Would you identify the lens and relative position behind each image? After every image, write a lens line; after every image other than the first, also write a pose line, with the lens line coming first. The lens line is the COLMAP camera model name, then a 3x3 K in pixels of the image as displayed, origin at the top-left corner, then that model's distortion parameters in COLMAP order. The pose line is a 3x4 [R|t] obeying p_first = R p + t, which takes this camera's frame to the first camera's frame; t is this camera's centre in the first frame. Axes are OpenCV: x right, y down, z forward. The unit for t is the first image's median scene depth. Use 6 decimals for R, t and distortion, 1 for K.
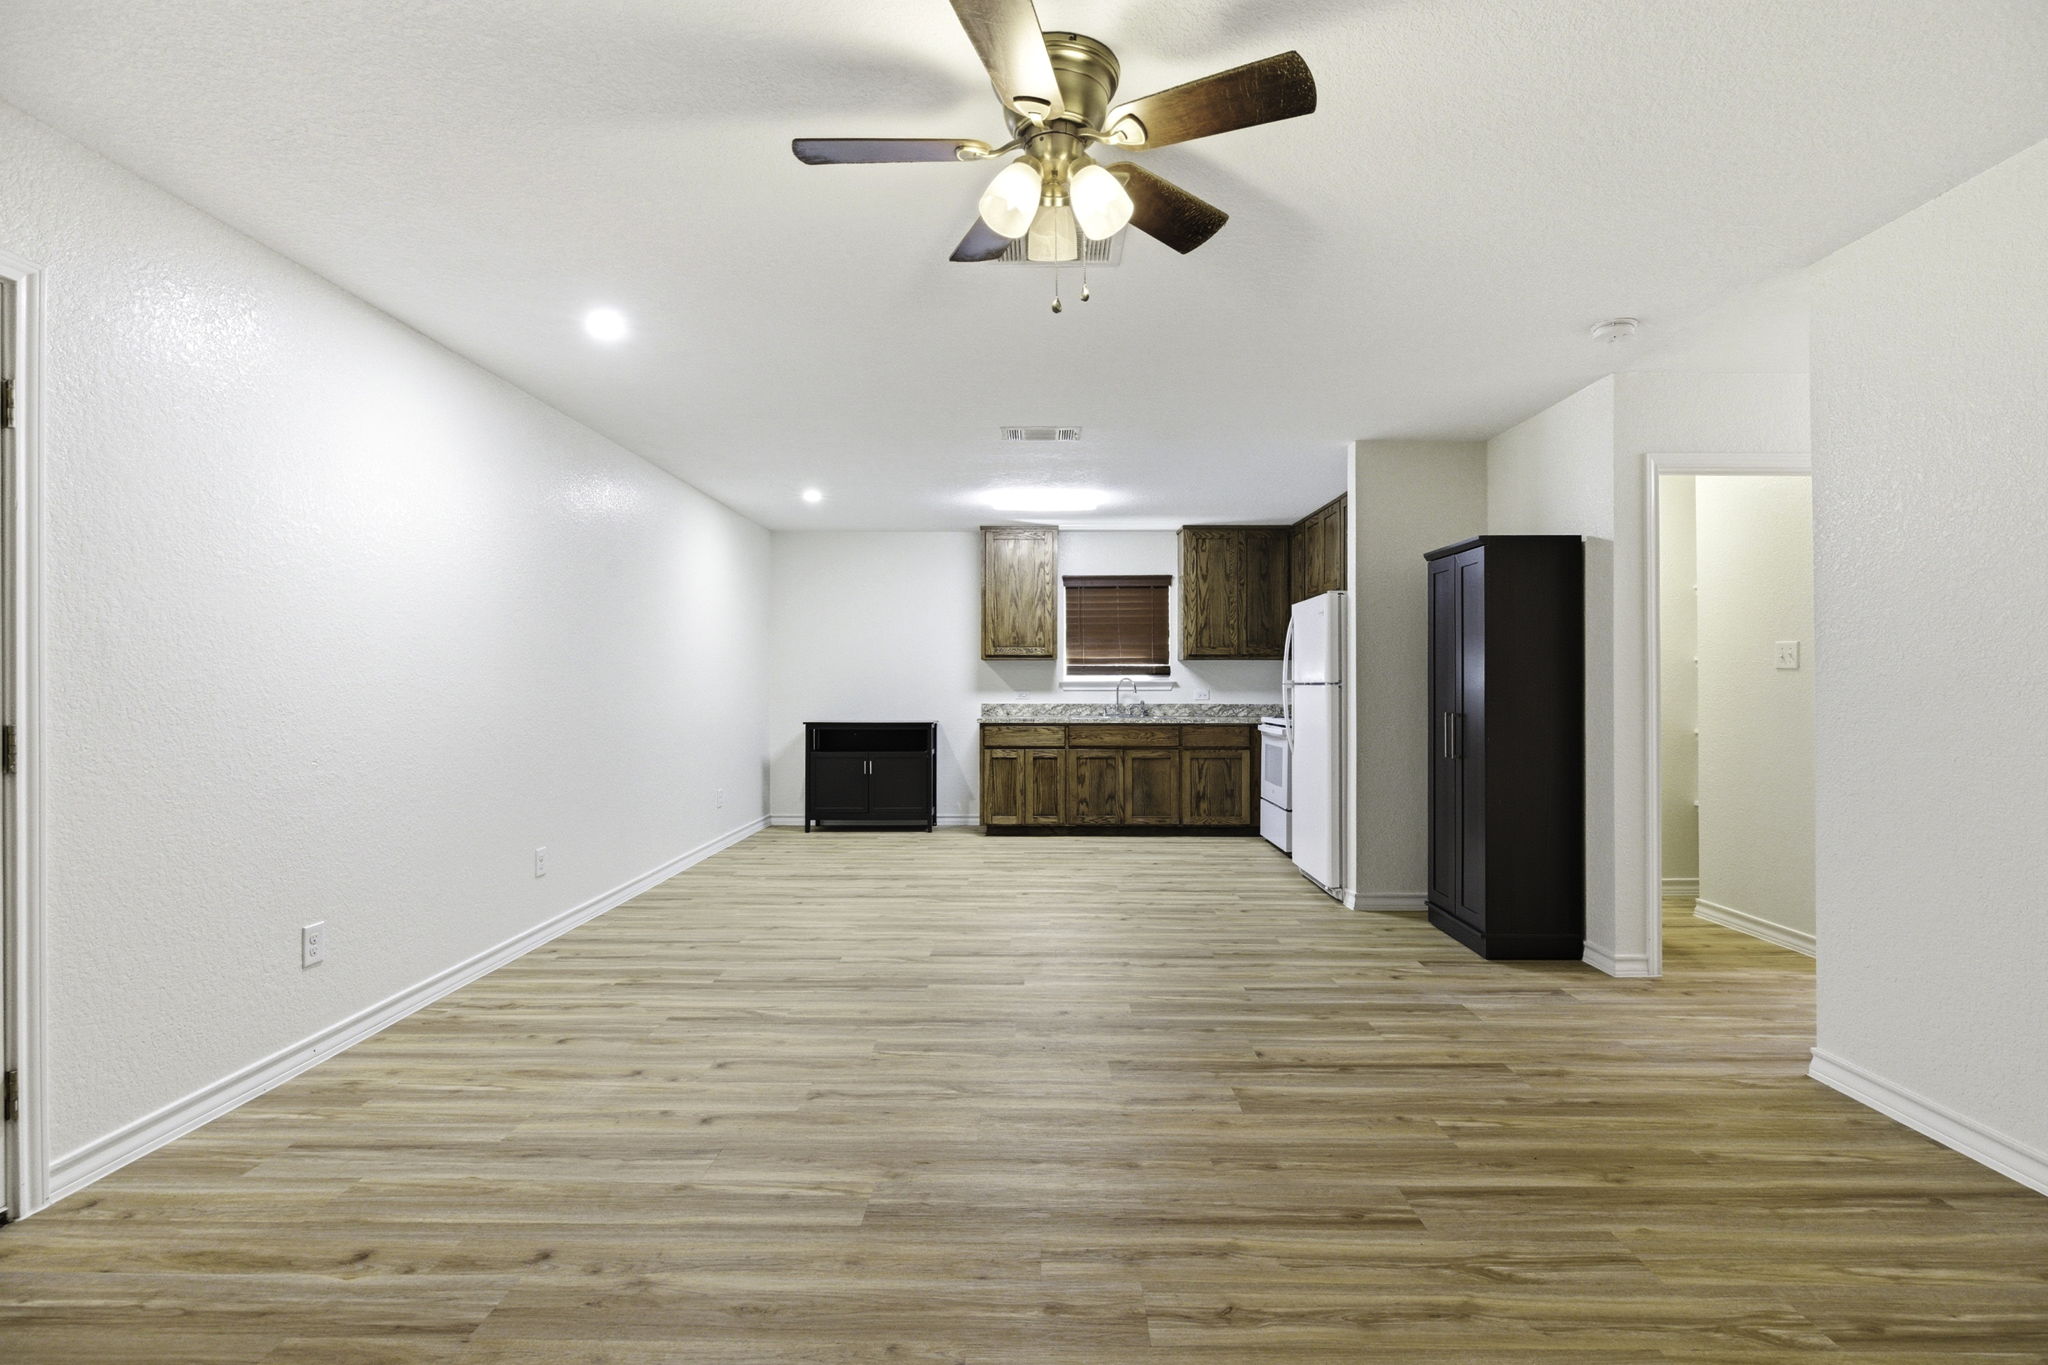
lens RADIAL K [[912.2, 0, 1040.1], [0, 912.2, 676.2], [0, 0, 1]] dist [-0.002357, -0.000292]
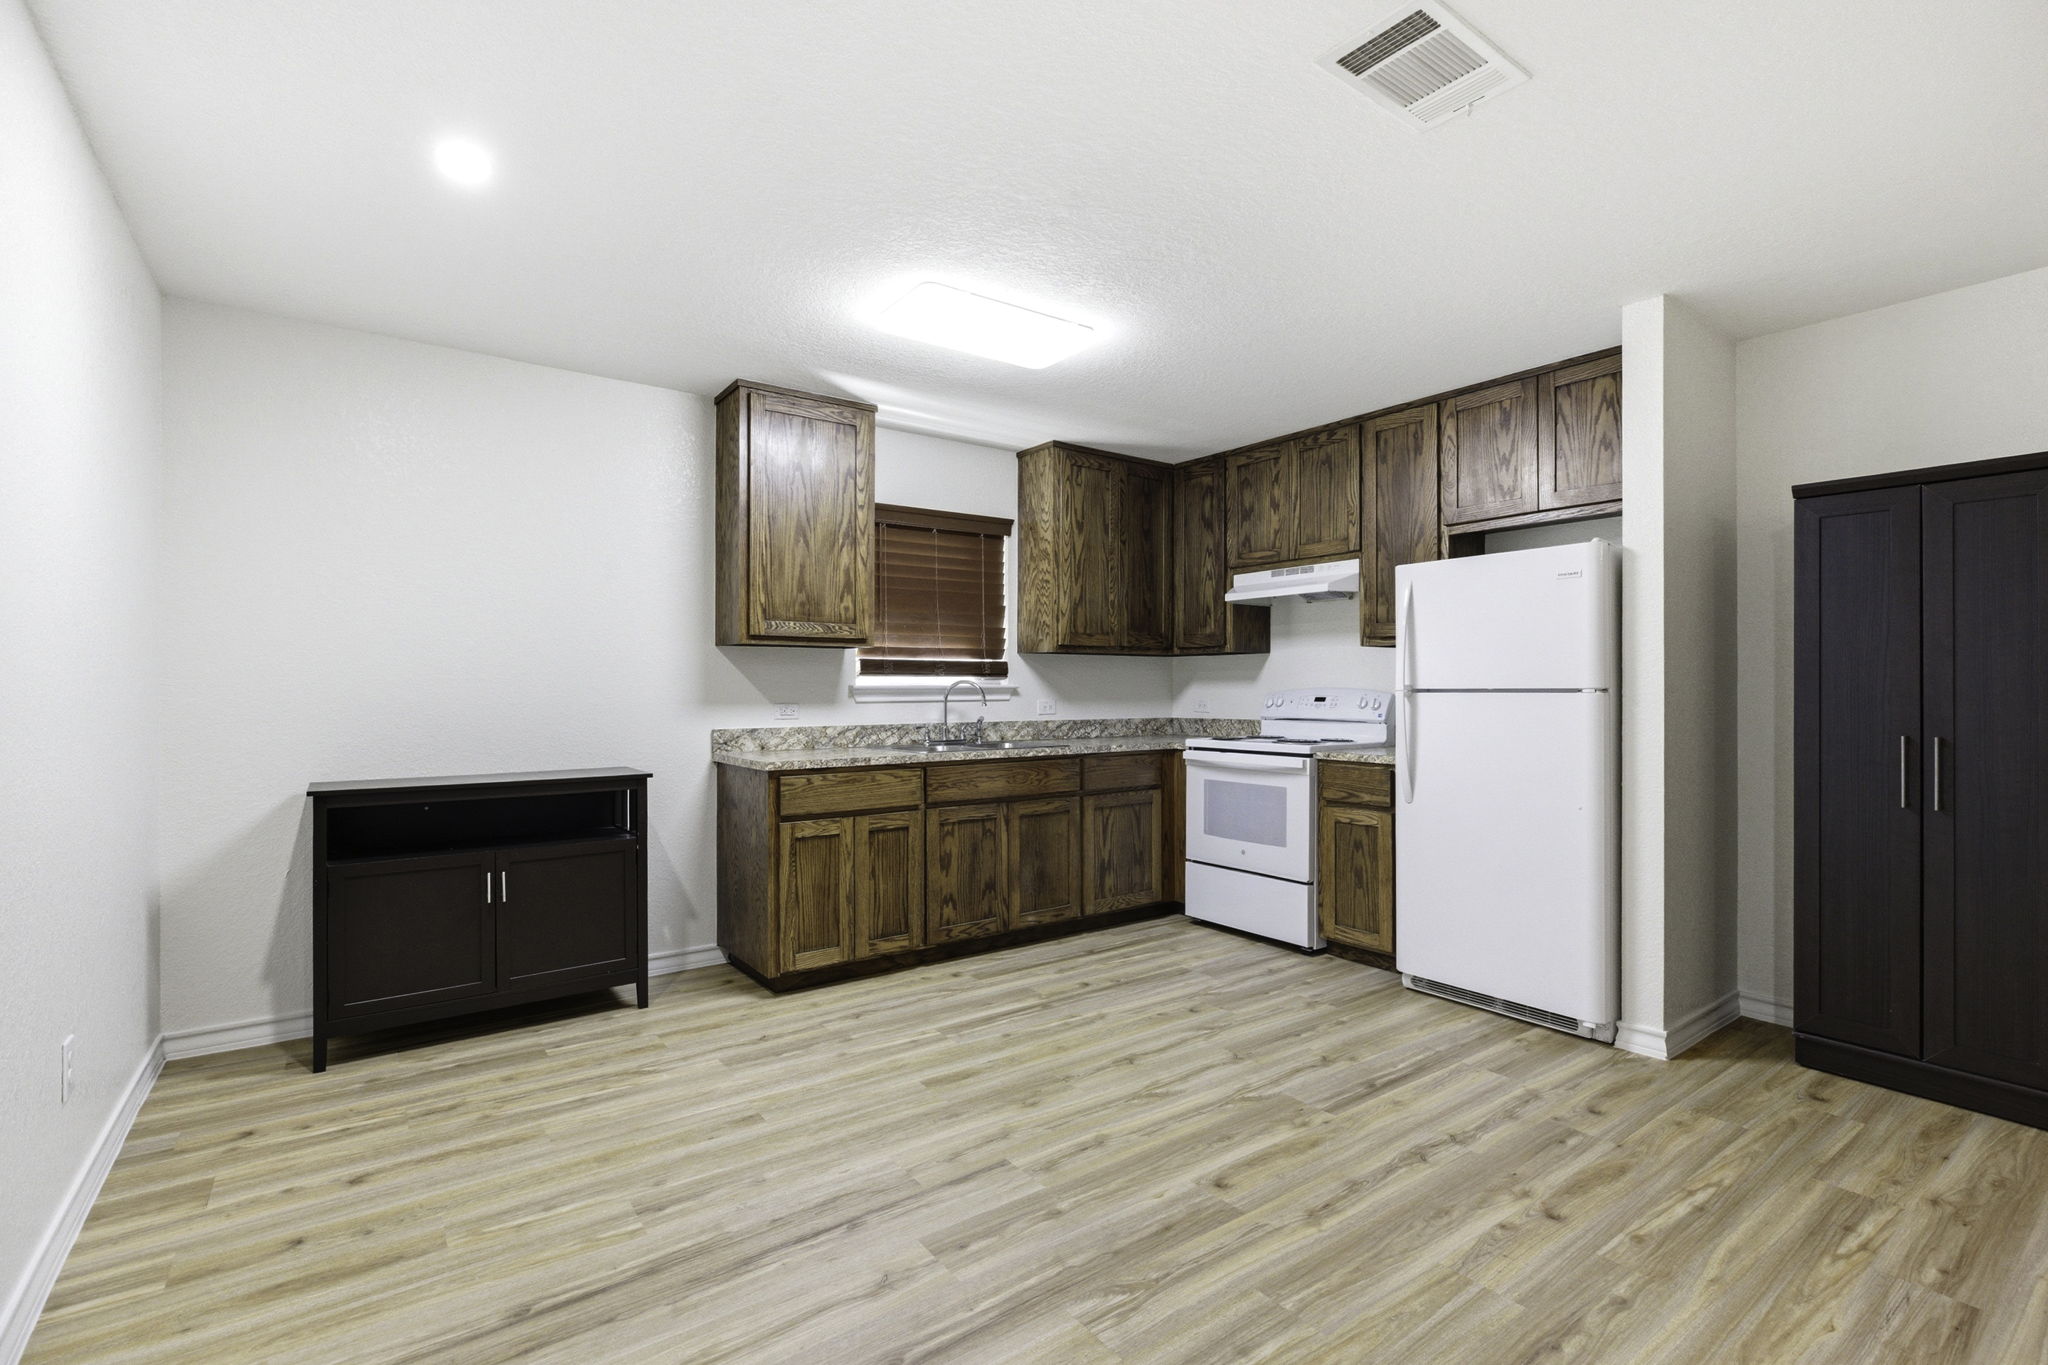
lens RADIAL K [[931.1, 0, 1031.9], [0, 931.1, 683.6], [0, 0, 1]] dist [-0.002096, -0.000142]
pose [[0.804830, 0.001083, 0.593504, -0.252199], [-0.003423, 0.999990, 0.002816, 0.002169], [-0.593495, -0.004298, 0.804826, 0.509903]]
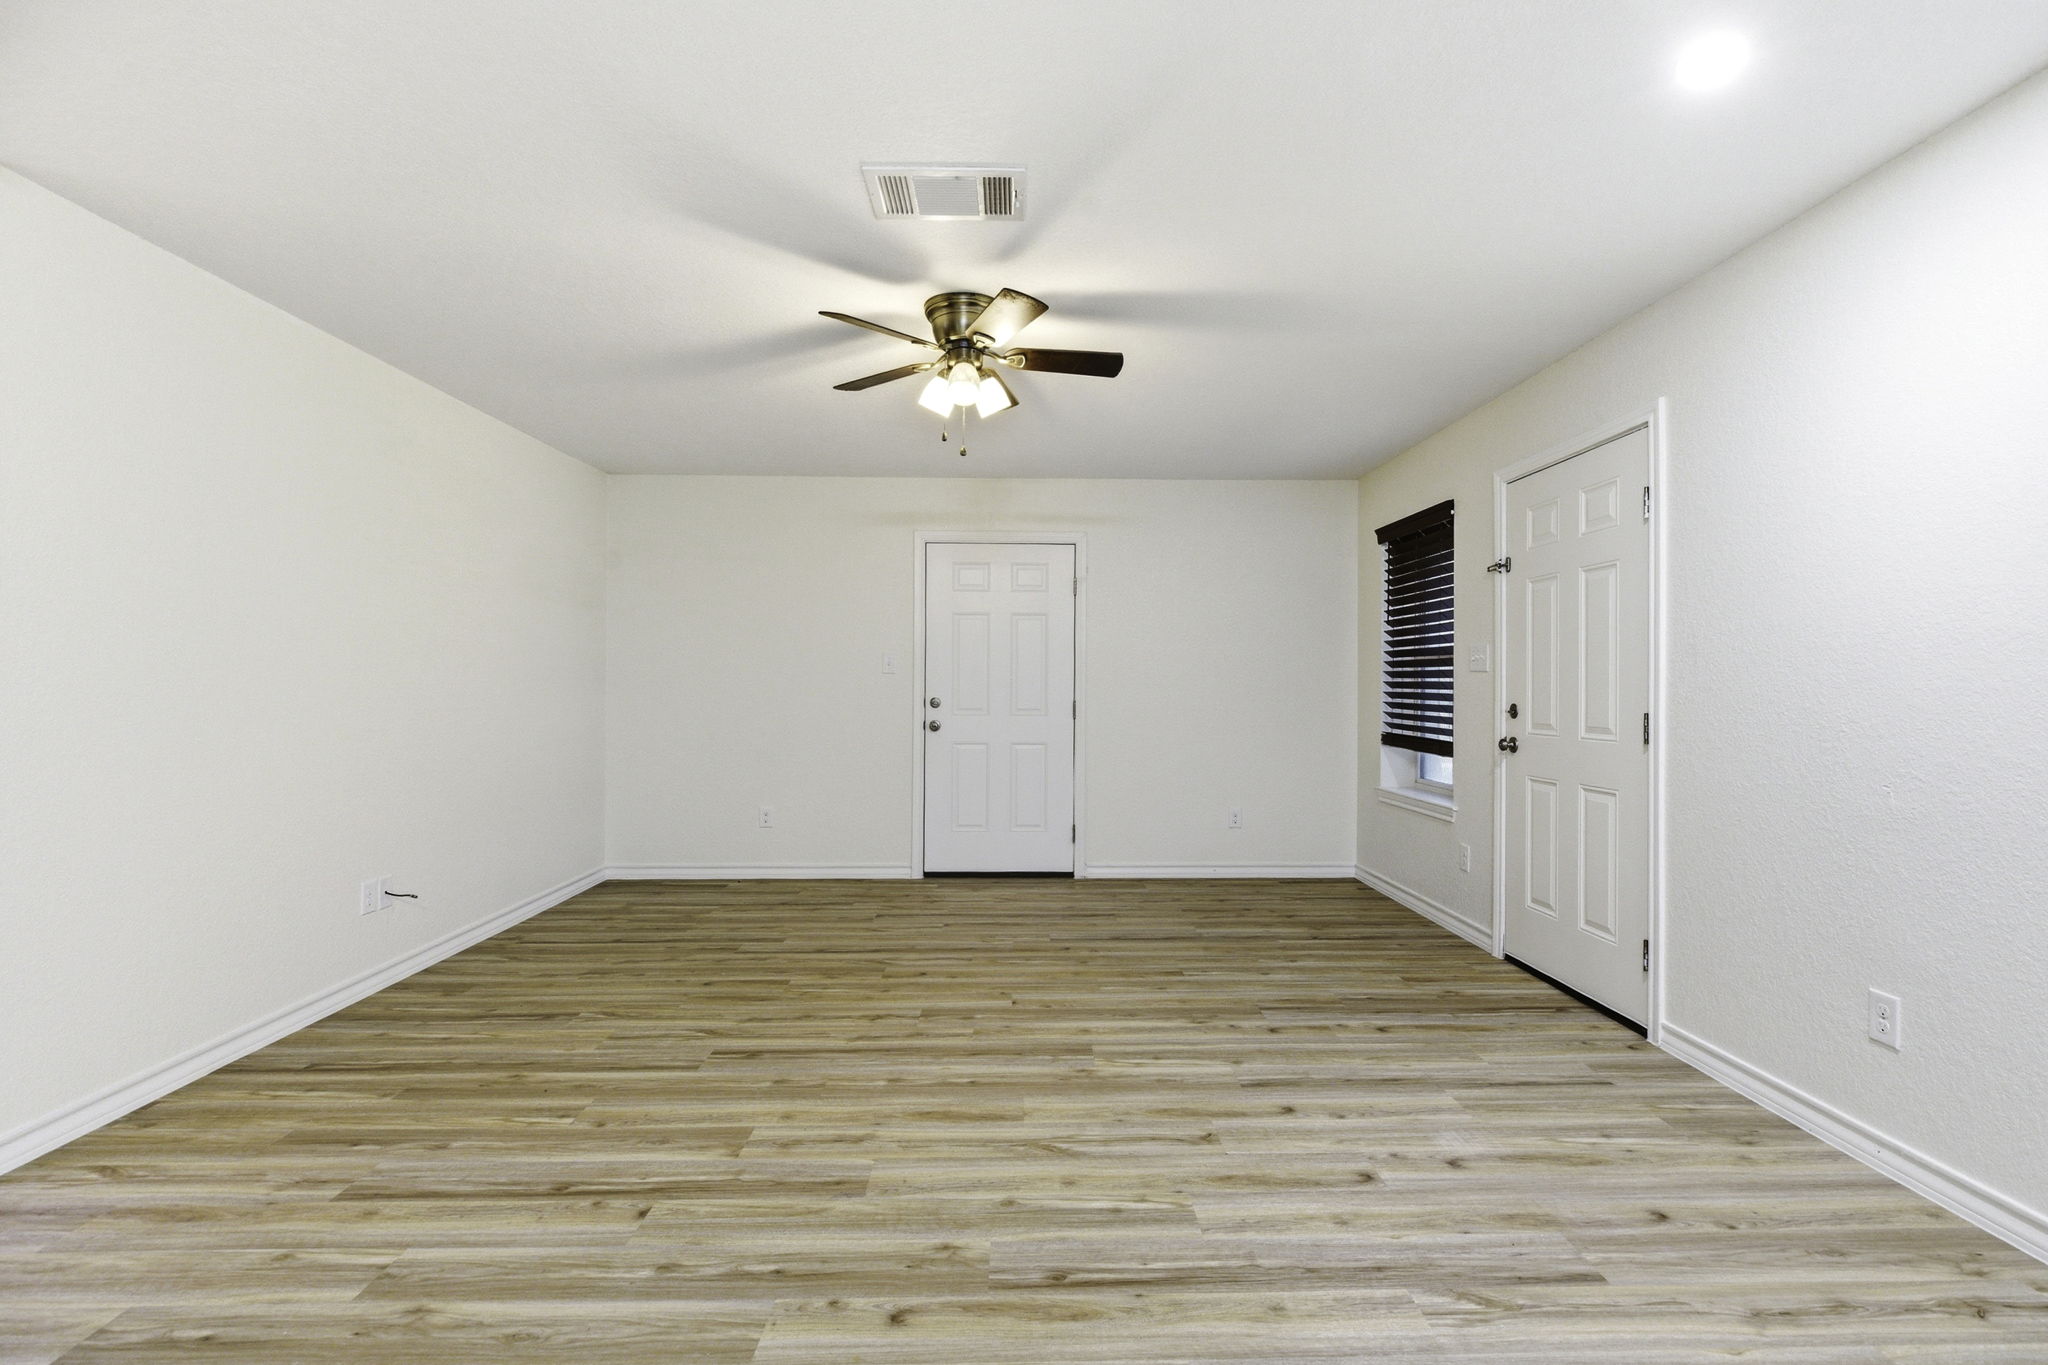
lens RADIAL K [[931.1, 0, 1031.9], [0, 931.1, 683.6], [0, 0, 1]] dist [-0.002096, -0.000142]
pose [[-0.999776, -0.000436, -0.021183, -0.018296], [-0.000269, 0.999969, -0.007878, 0.004708], [0.021186, -0.007870, -0.999745, 0.714647]]
